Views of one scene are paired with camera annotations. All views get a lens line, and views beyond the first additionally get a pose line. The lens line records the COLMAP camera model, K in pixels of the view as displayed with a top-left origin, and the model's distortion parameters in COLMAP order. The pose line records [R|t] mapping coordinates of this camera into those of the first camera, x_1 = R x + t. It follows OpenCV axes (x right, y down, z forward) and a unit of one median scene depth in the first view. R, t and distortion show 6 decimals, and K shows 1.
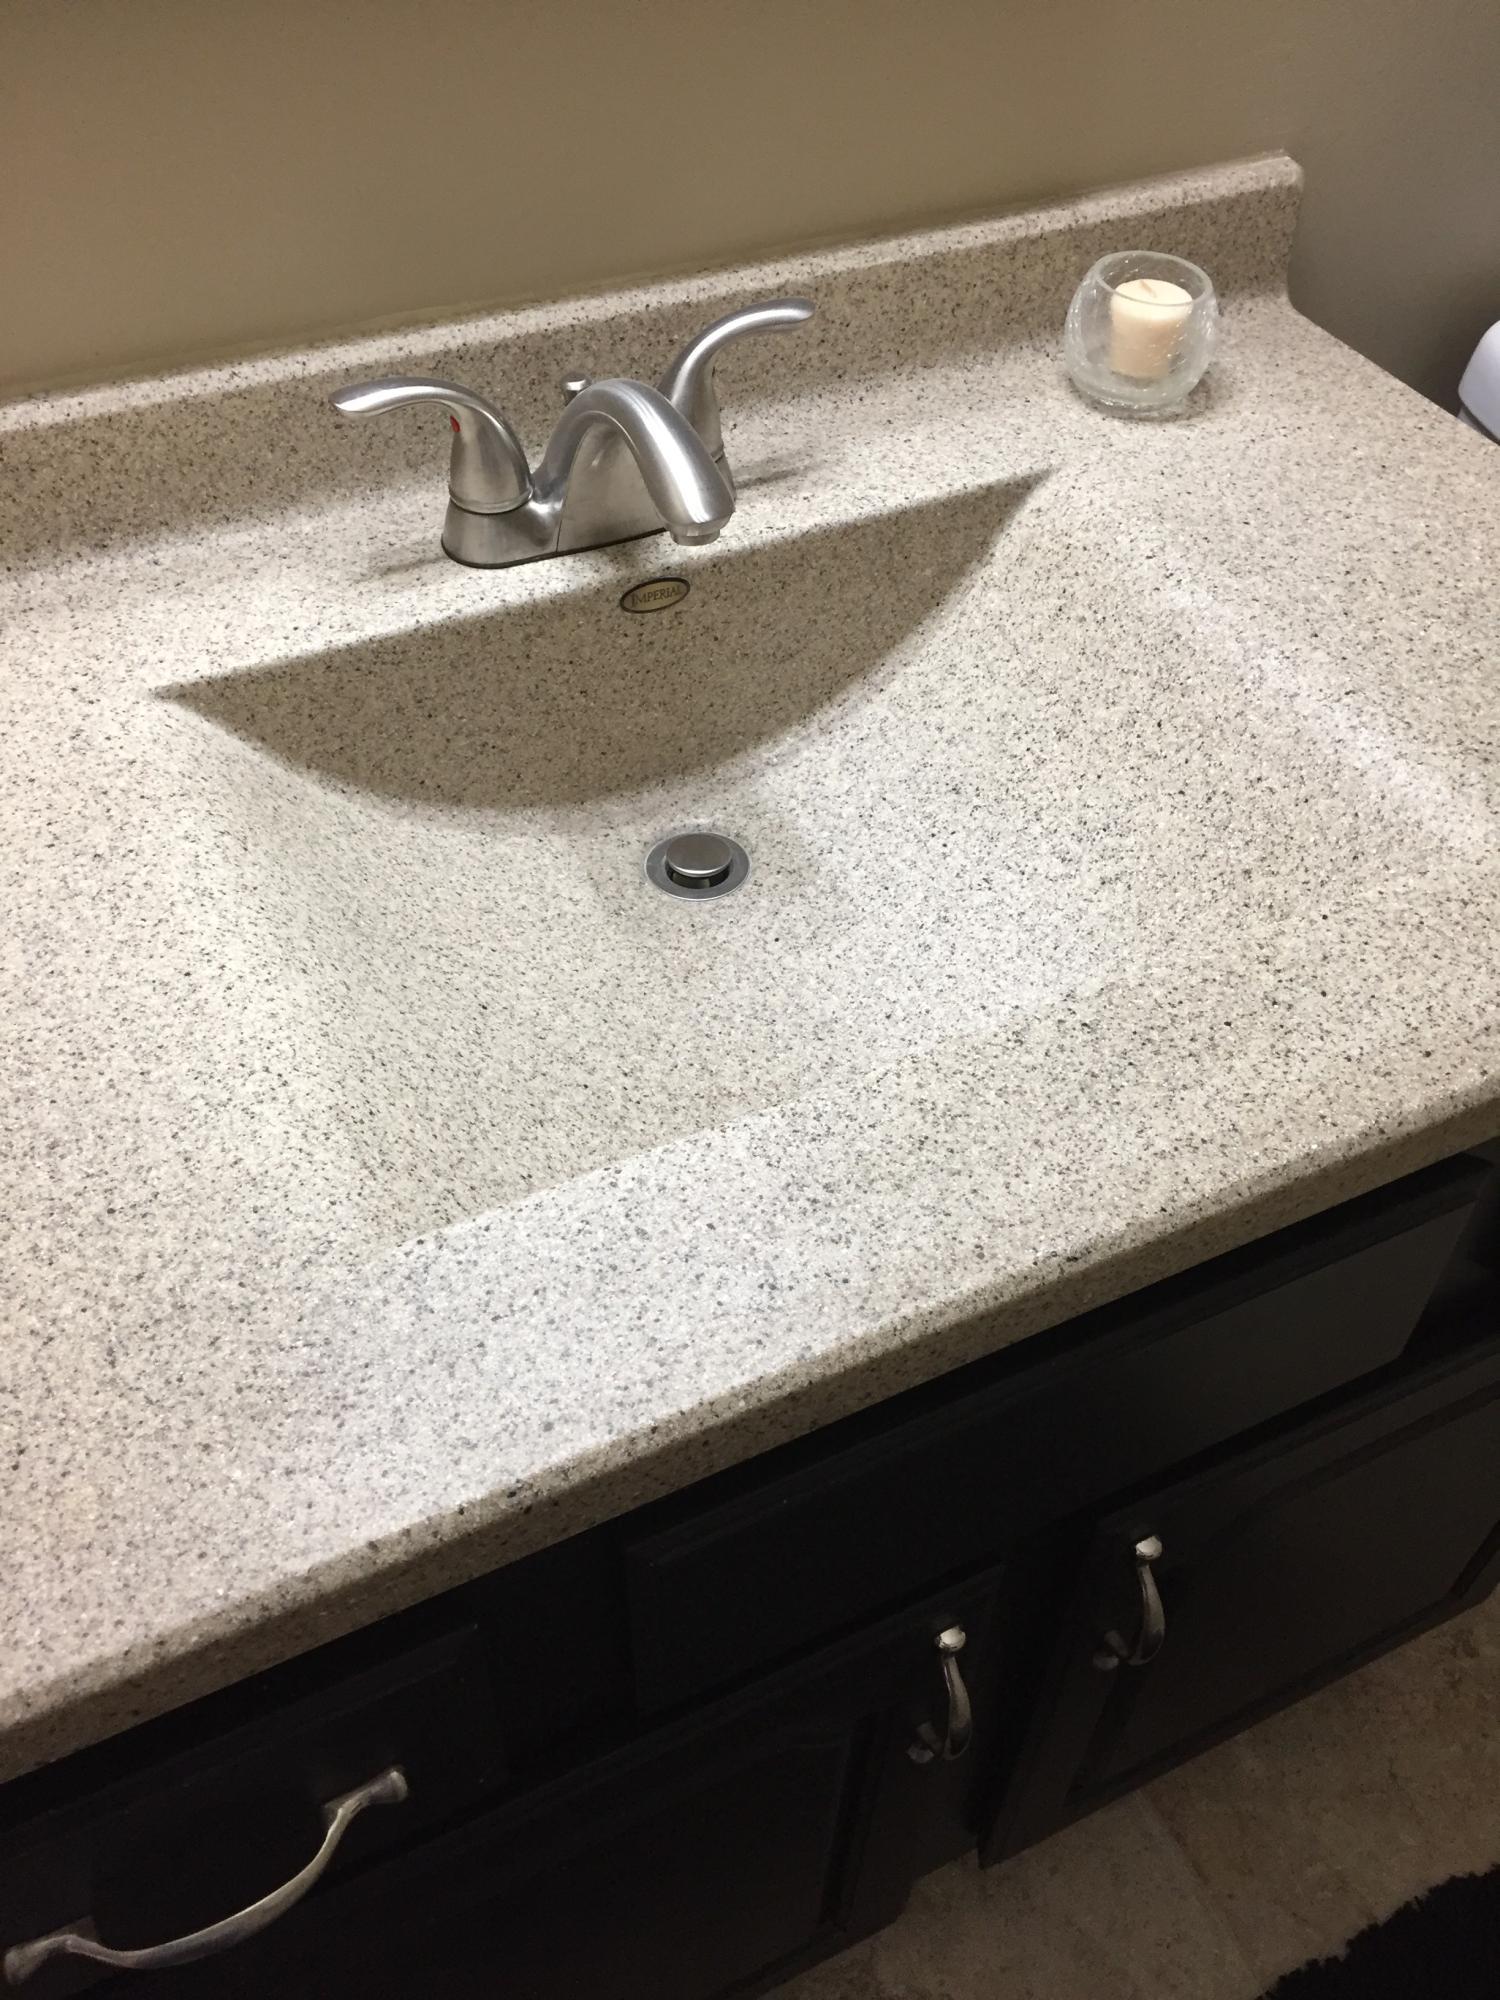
lens RADIAL K [[1695.5, 0, 752.2], [0, 1695.5, 1001.0], [0, 0, 1]] dist [0.051294, -0.060158]
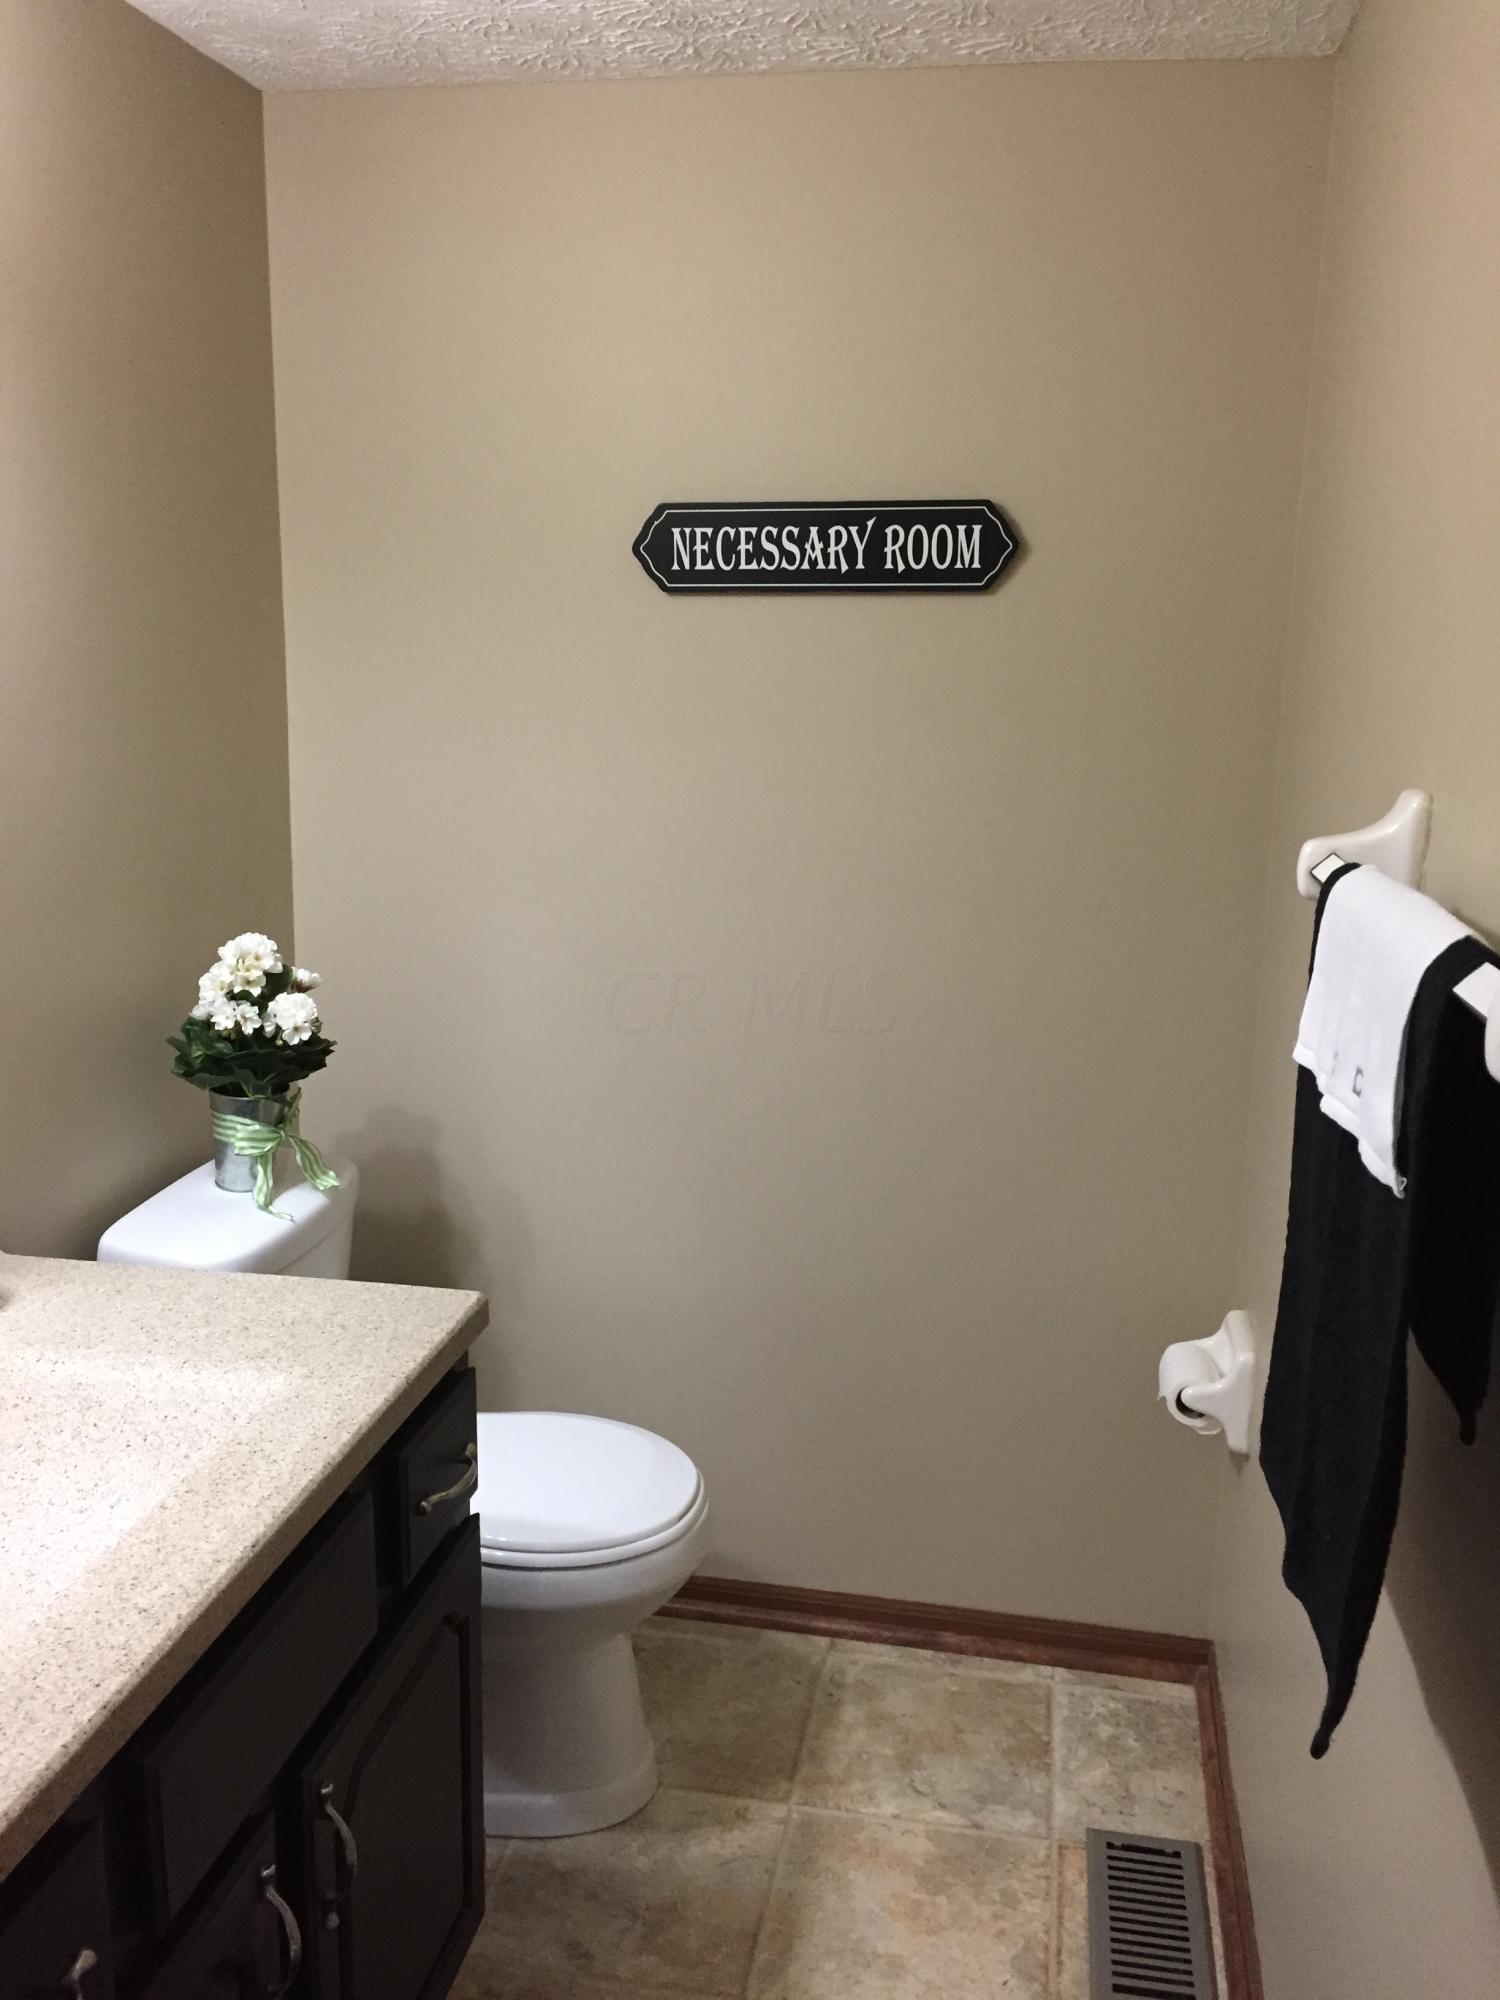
lens RADIAL K [[1695.5, 0, 751.1], [0, 1695.5, 999.6], [0, 0, 1]] dist [0.051294, -0.060158]
pose [[0.589226, -0.166957, 0.790530, -0.948814], [0.584902, 0.763139, -0.274788, 0.533036], [-0.557406, 0.624295, 0.547315, -0.900821]]
